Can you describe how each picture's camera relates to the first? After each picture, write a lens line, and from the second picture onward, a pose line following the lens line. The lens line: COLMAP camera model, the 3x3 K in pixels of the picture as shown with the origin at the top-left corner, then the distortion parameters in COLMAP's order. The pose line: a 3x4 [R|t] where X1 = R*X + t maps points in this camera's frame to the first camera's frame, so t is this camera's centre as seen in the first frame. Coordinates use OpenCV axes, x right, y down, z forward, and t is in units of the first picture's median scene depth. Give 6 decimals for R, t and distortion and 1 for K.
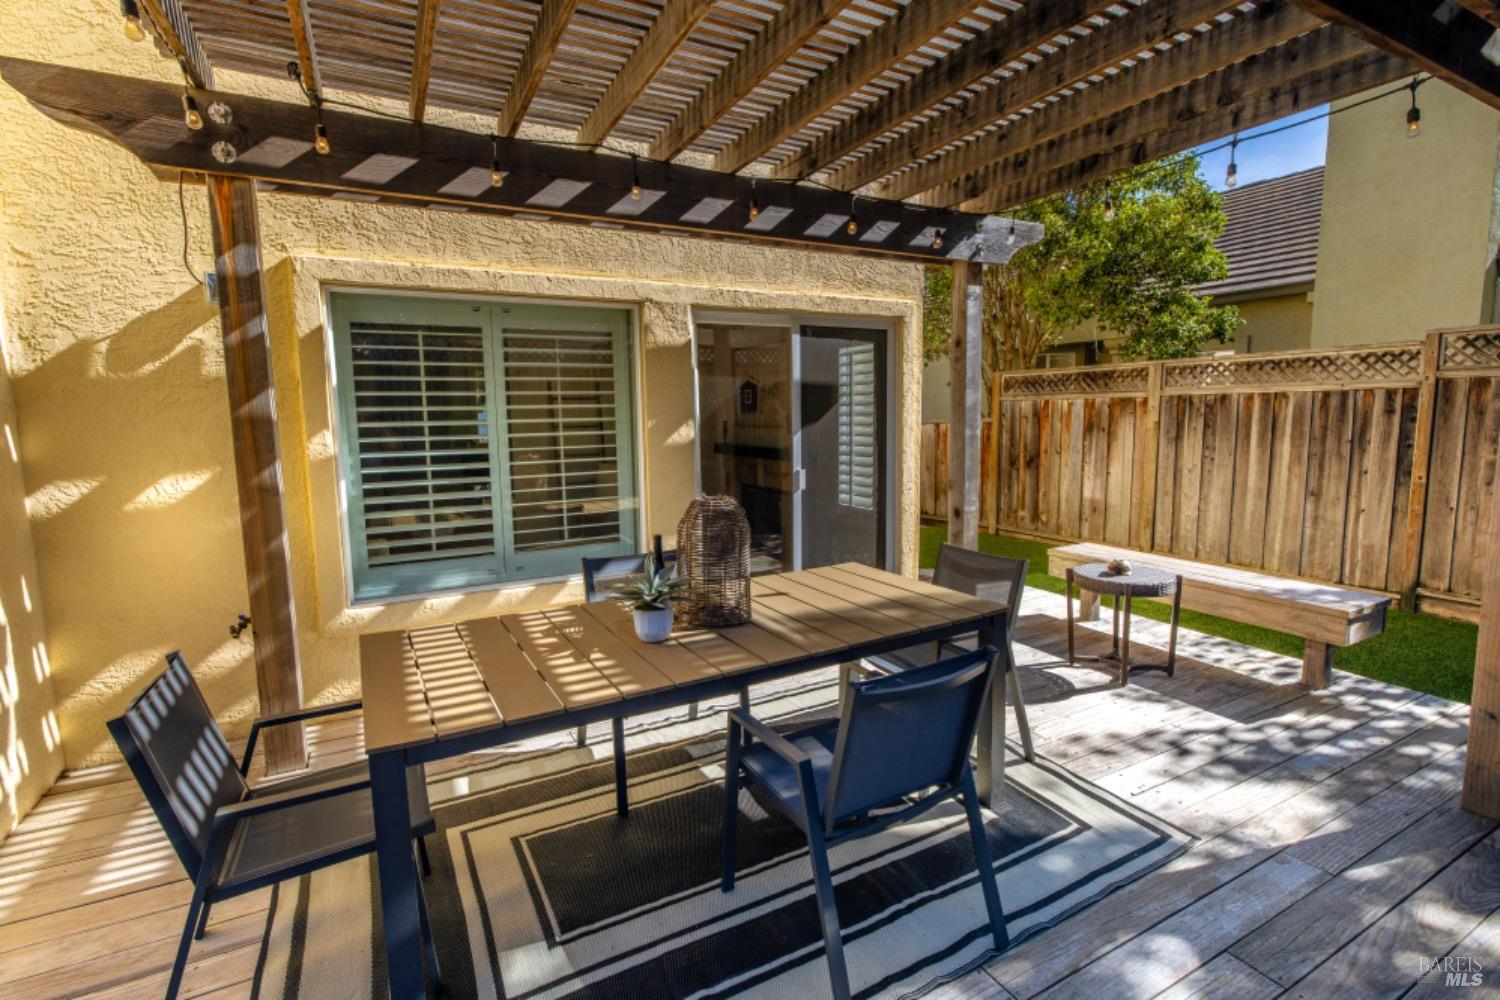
lens RADIAL K [[696.6, 0, 746.1], [0, 696.6, 487.7], [0, 0, 1]] dist [0.003451, 0.000407]
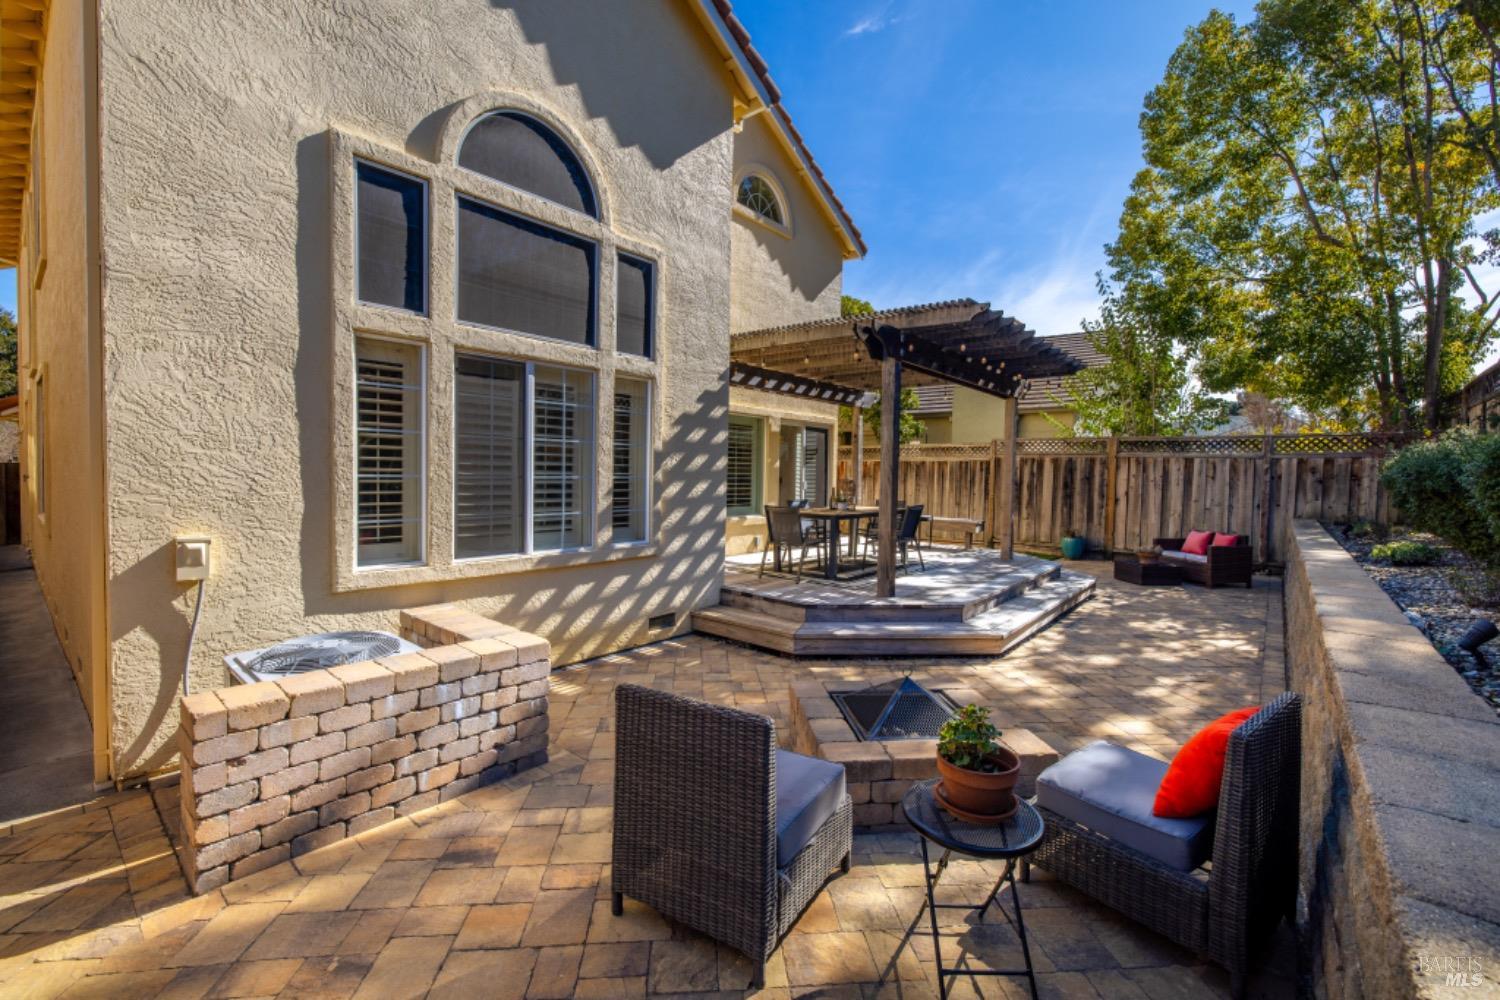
lens RADIAL K [[621.6, 0, 744.8], [0, 621.6, 493.2], [0, 0, 1]] dist [0.001204, 0.000131]
pose [[0.925371, 0.018818, 0.378595, -0.743106], [0.009366, 0.997327, -0.072466, 0.133629], [-0.378947, 0.070604, 0.922721, -0.766296]]
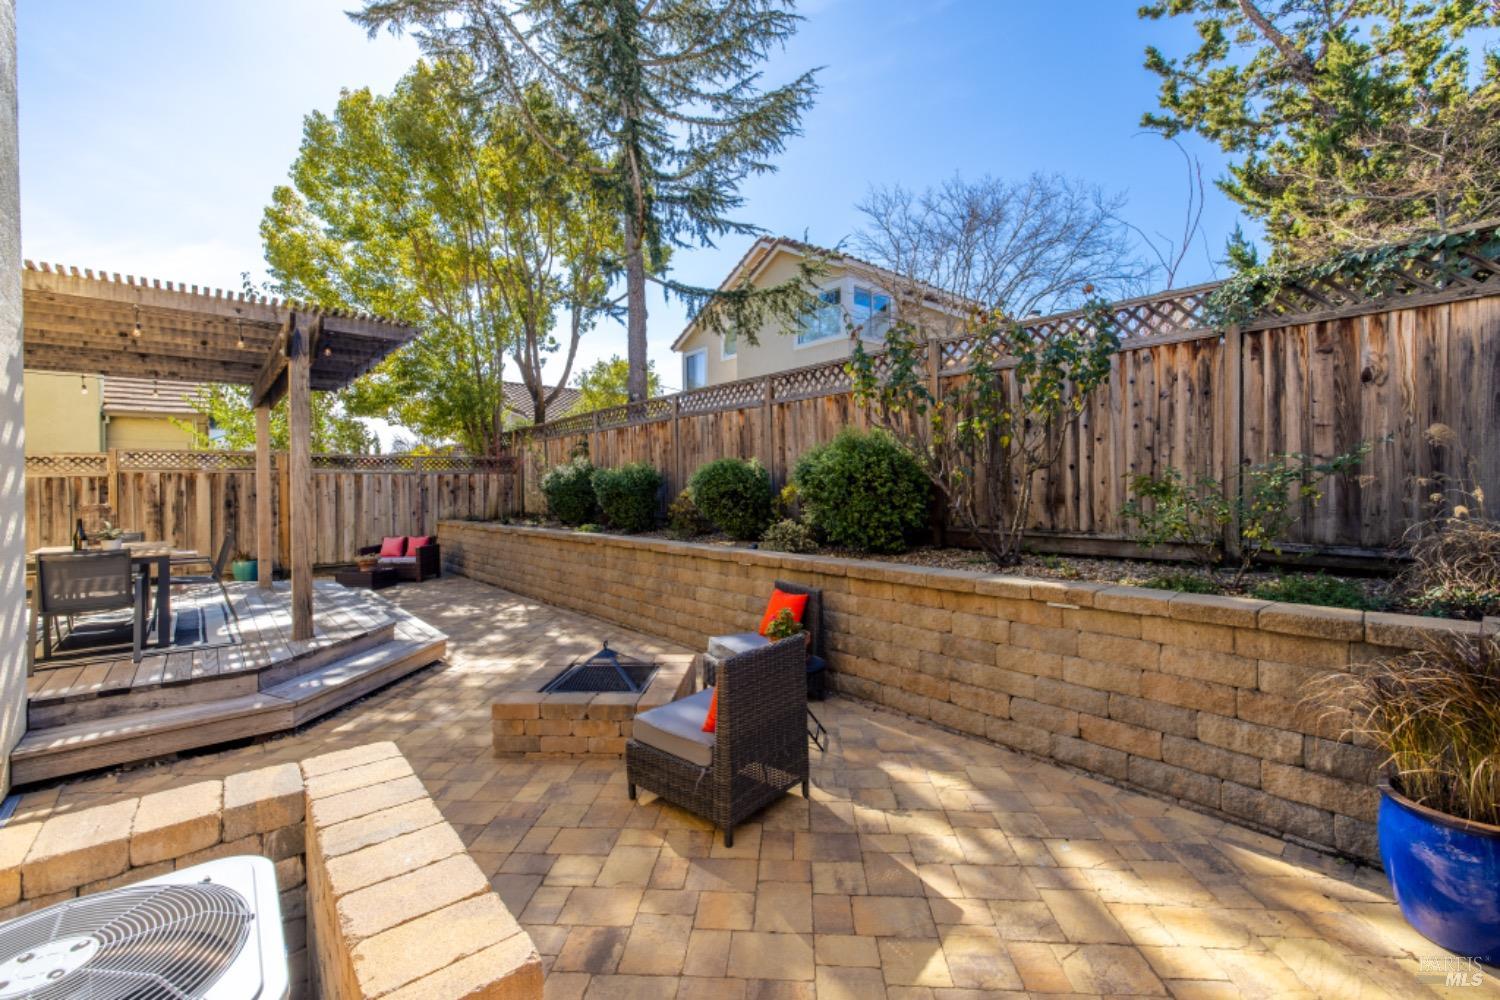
lens RADIAL K [[621.6, 0, 744.8], [0, 621.6, 493.2], [0, 0, 1]] dist [0.001204, 0.000131]
pose [[-0.206753, 0.009205, 0.978350, -1.100929], [0.123716, 0.992175, 0.016809, 0.092758], [-0.970540, 0.124513, -0.206274, -0.361321]]
